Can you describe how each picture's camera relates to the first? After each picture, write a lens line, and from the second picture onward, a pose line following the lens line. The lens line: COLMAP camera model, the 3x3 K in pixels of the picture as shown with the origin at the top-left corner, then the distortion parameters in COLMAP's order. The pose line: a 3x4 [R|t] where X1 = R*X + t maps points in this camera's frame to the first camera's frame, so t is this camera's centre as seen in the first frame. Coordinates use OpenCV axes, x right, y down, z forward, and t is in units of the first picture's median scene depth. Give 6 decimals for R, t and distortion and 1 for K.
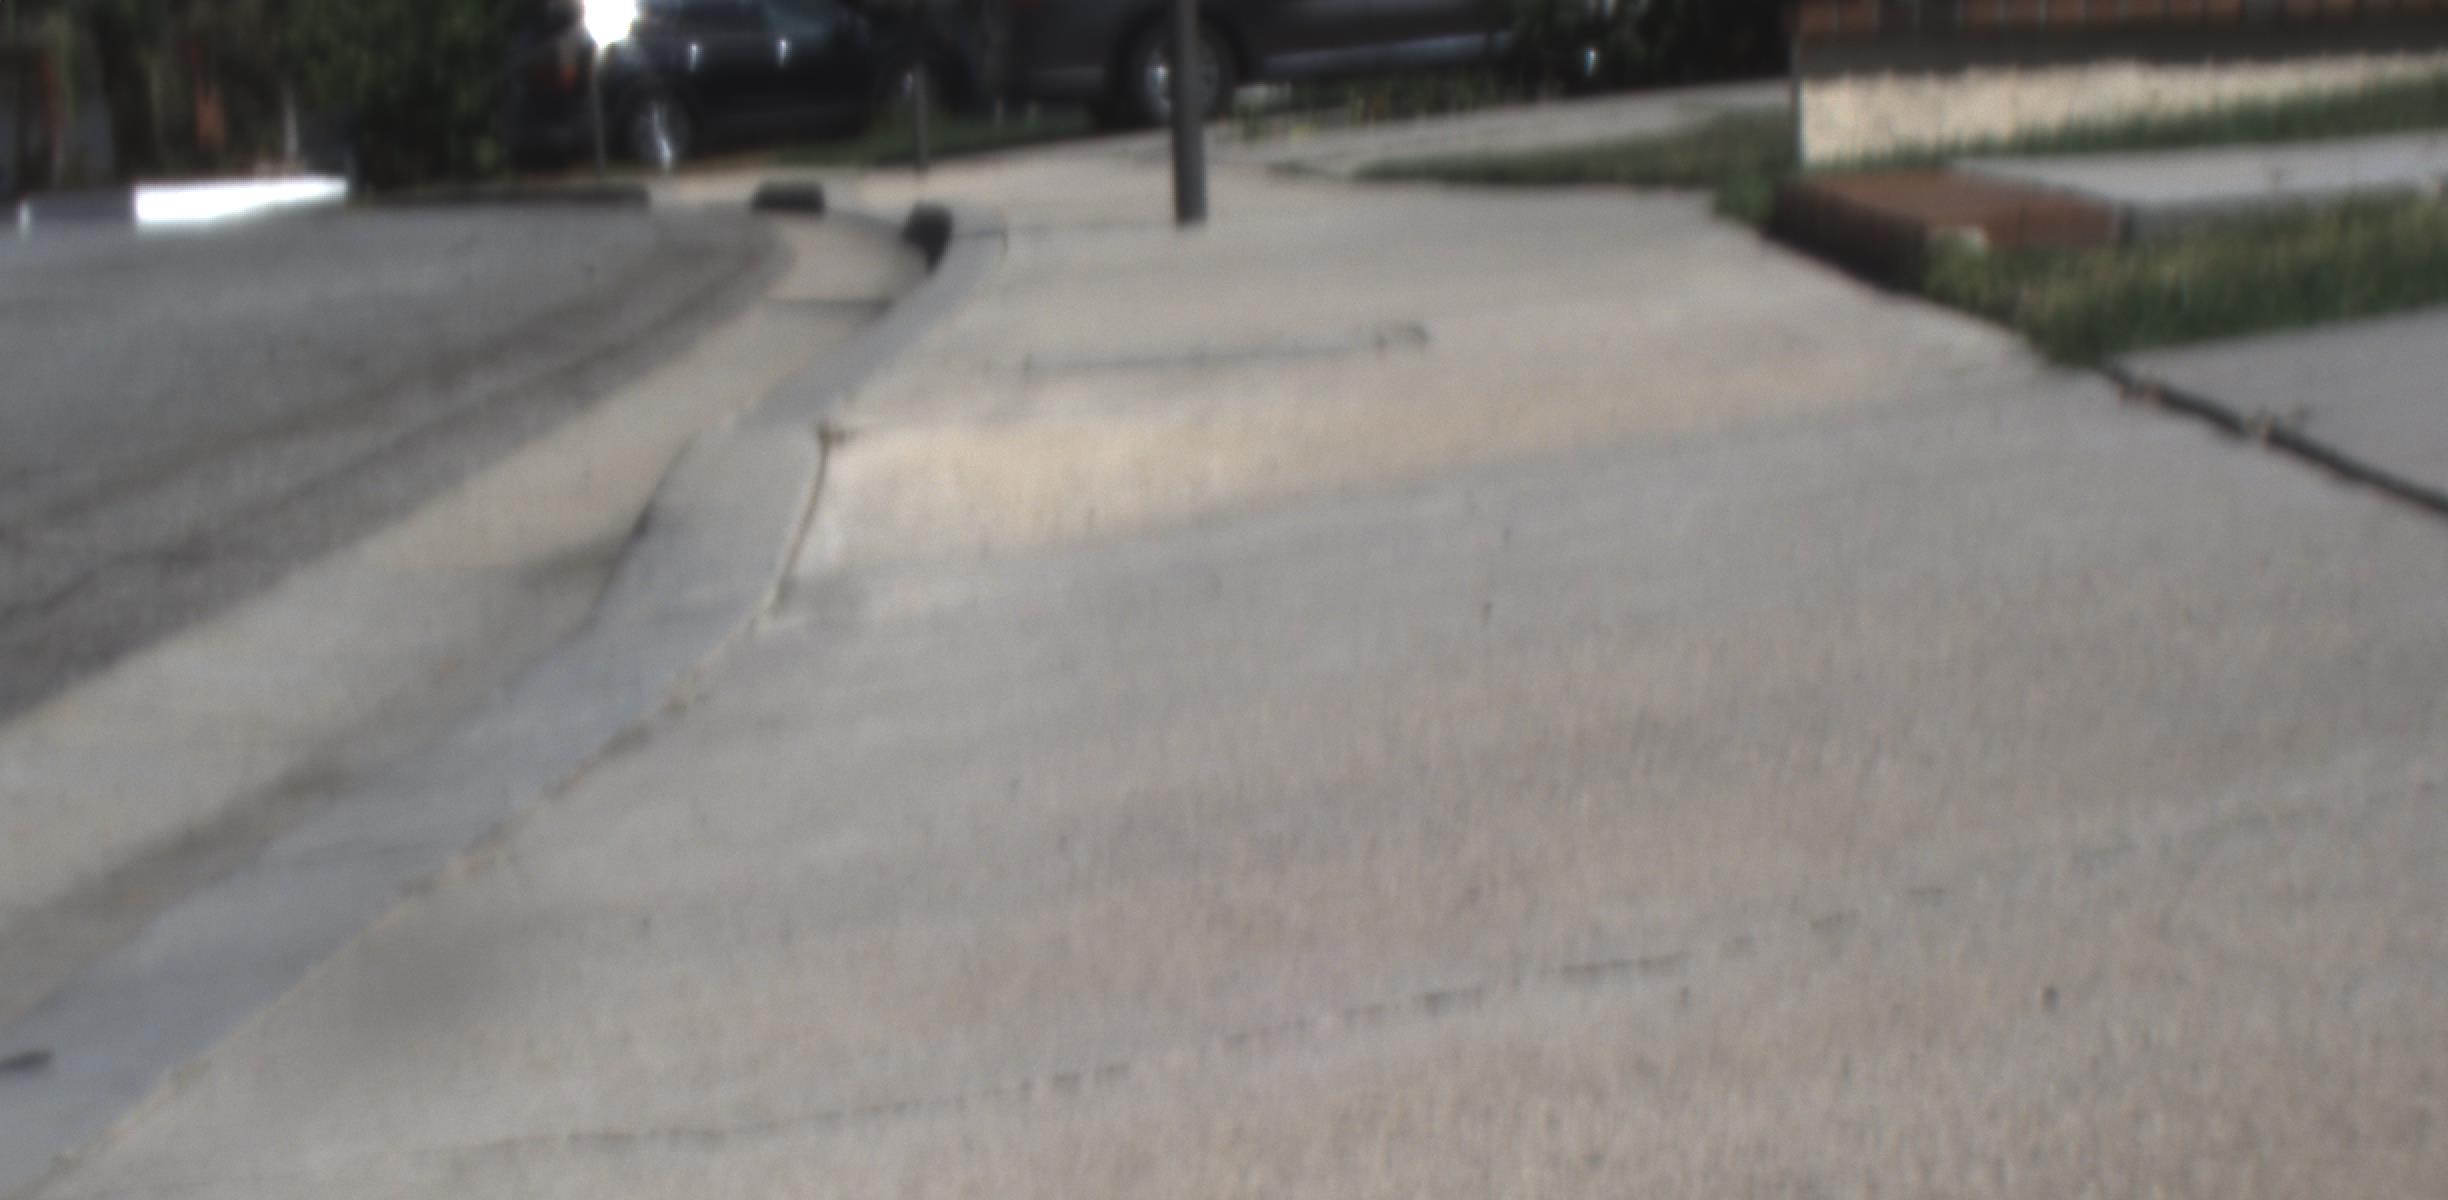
lens RADIAL K [[4741.0, 0, 1287.8], [0, 4741.0, 1026.0], [0, 0, 1]] dist [-0.186423, 0.814675]
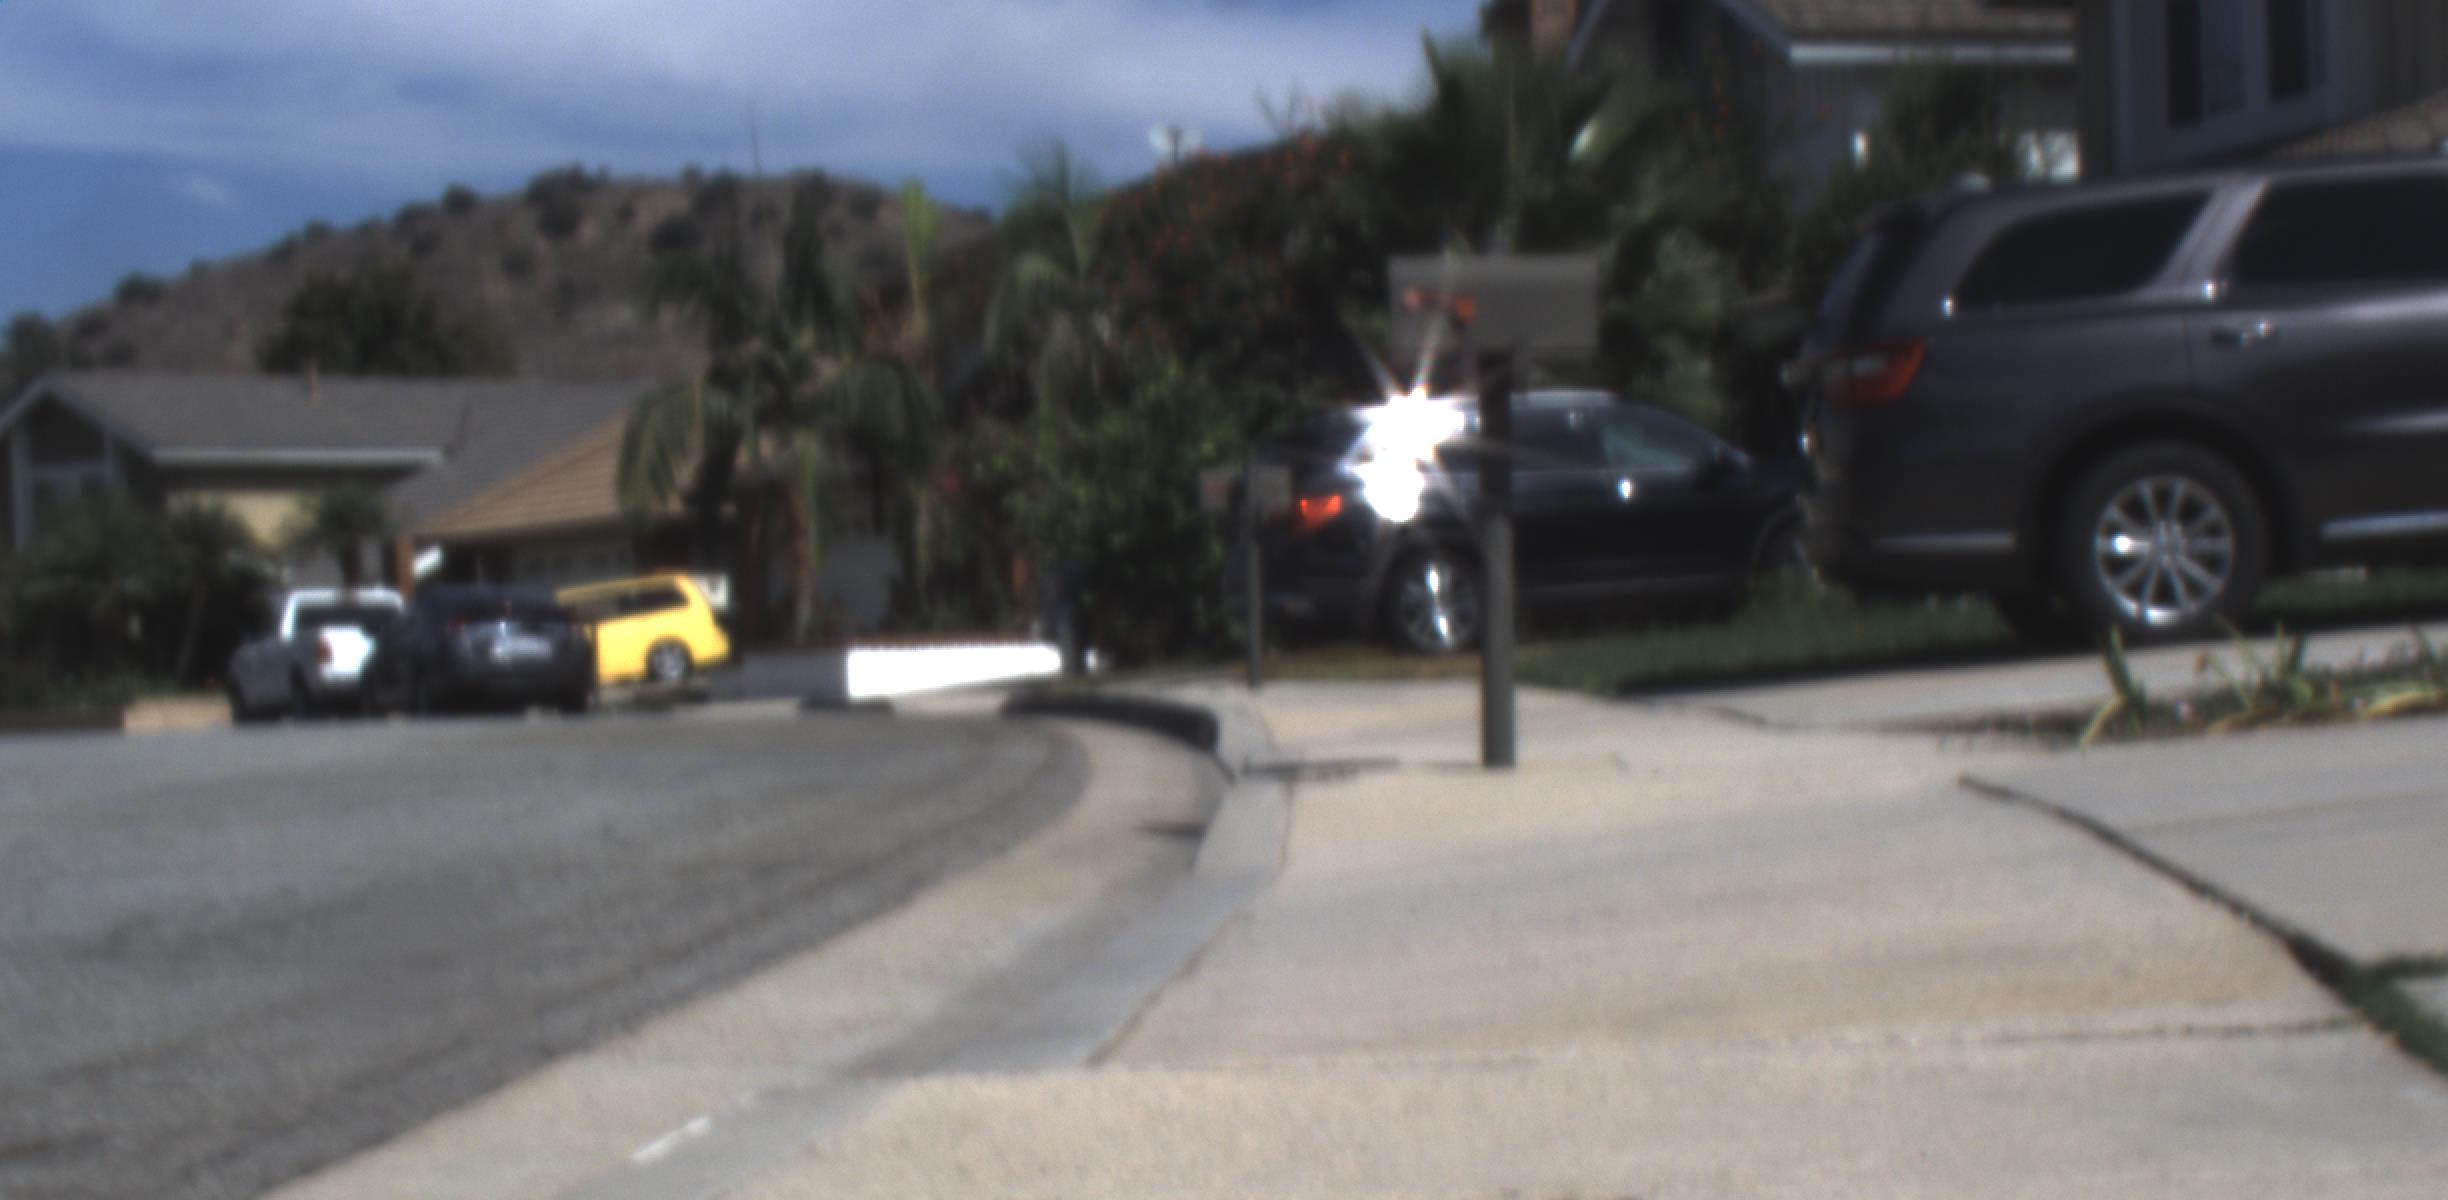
lens RADIAL K [[4741.0, 0, 1287.8], [0, 4741.0, 1026.0], [0, 0, 1]] dist [-0.186423, 0.814675]
pose [[0.975215, 0.040998, -0.217426, -0.001472], [-0.061218, 0.994318, -0.087091, -0.121722], [0.212620, 0.098243, 0.972184, 0.594822]]
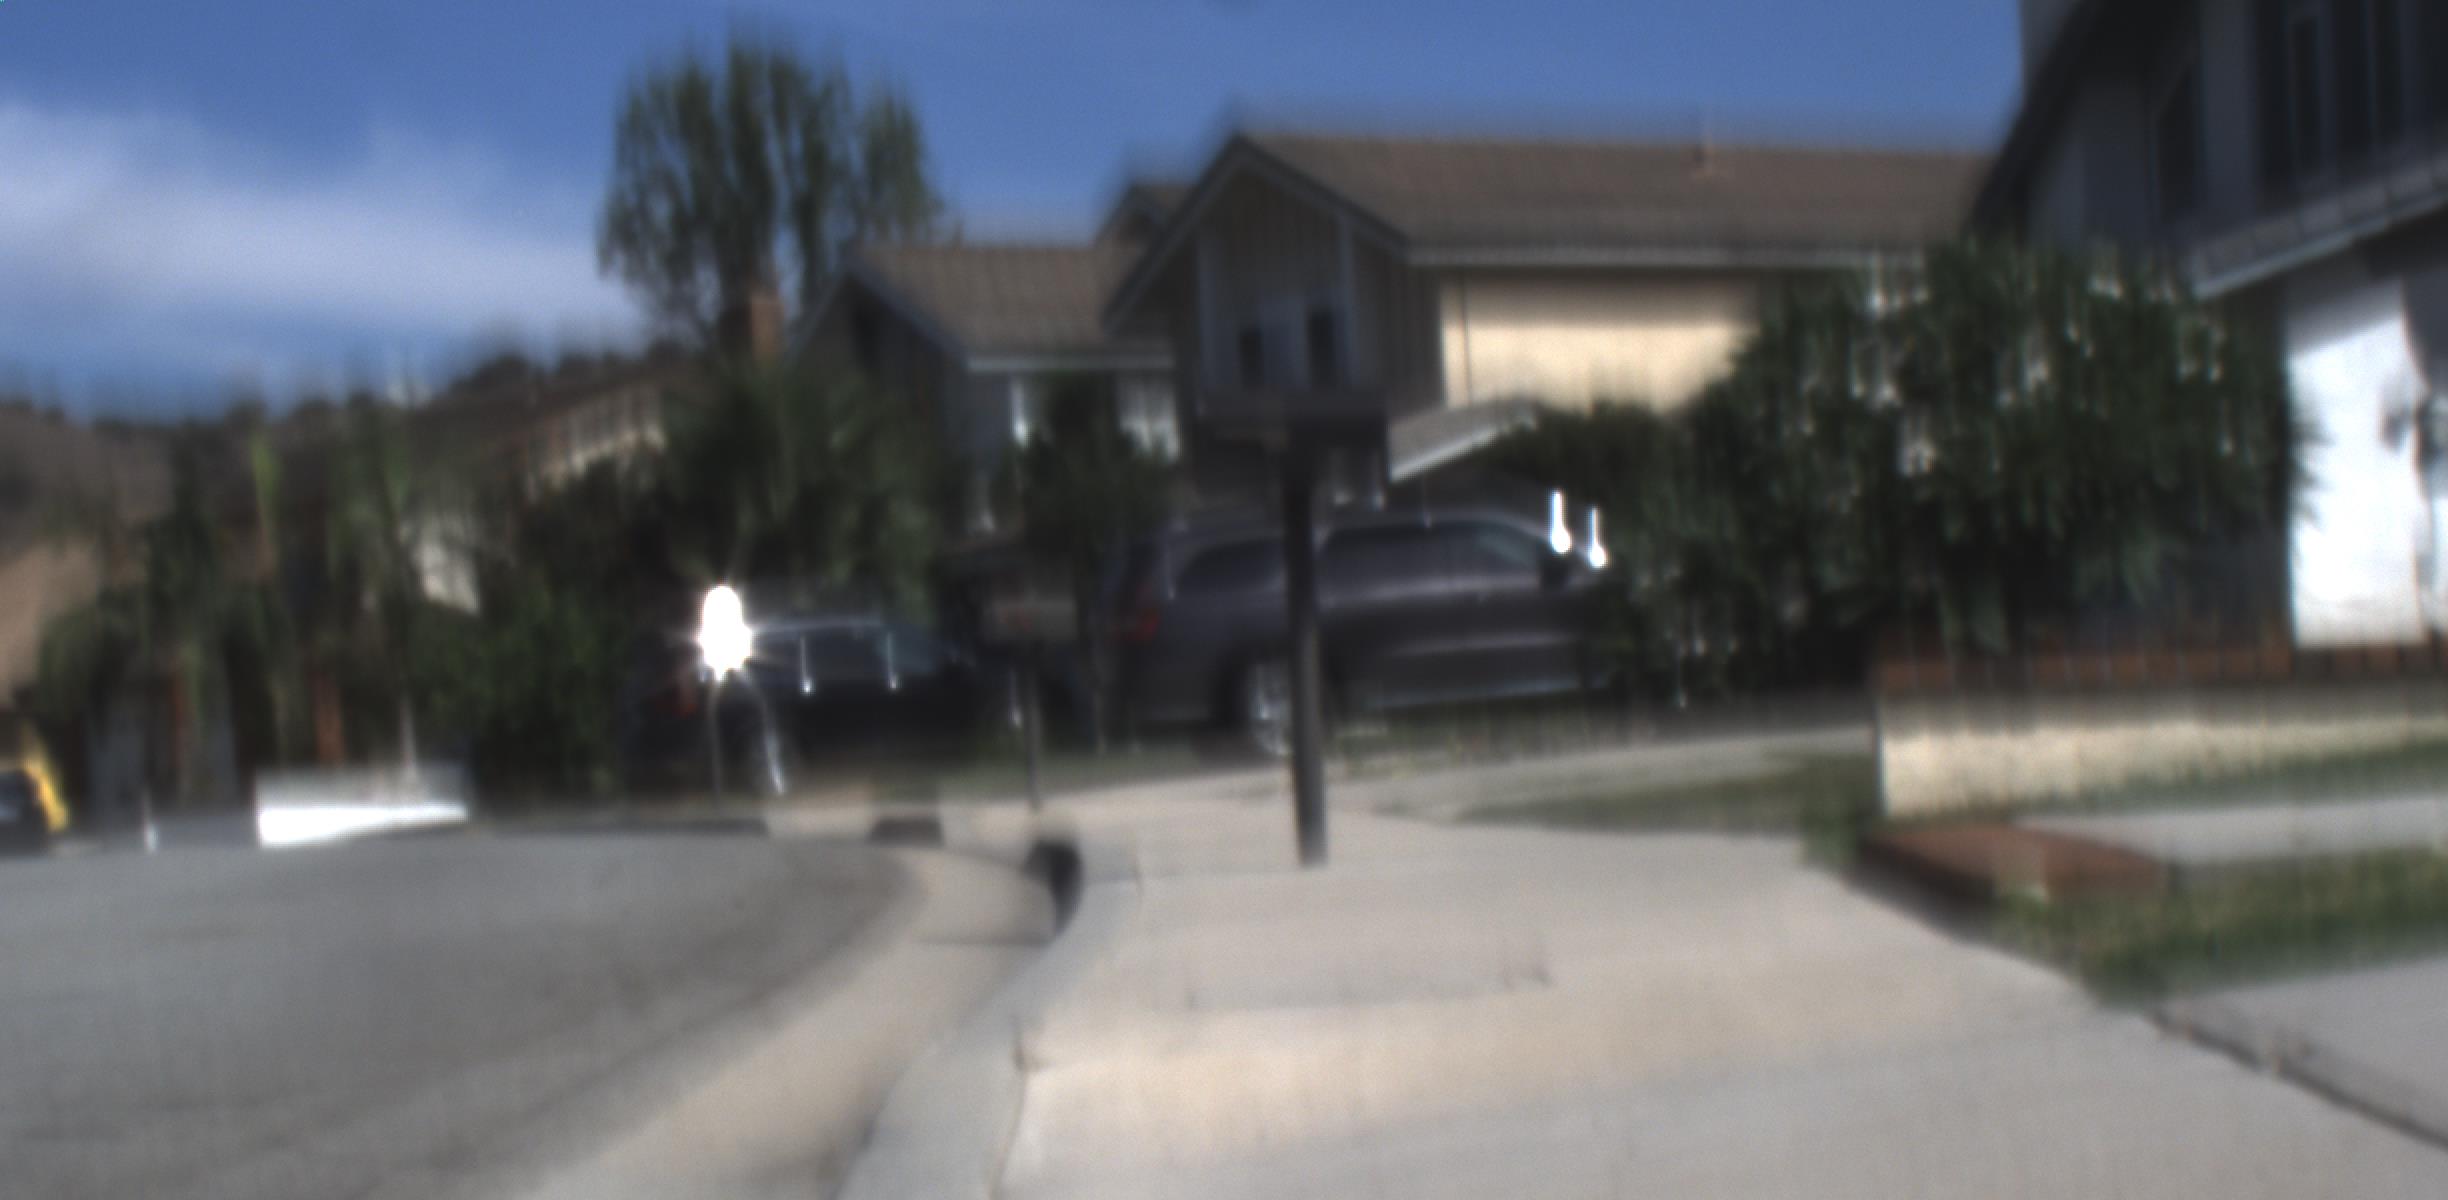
lens RADIAL K [[4741.0, 0, 1287.8], [0, 4741.0, 1026.0], [0, 0, 1]] dist [-0.186423, 0.814675]
pose [[0.999812, 0.006532, -0.018259, -0.002993], [-0.008869, 0.991348, -0.130959, 0.003379], [0.017245, 0.131097, 0.991220, -0.027719]]
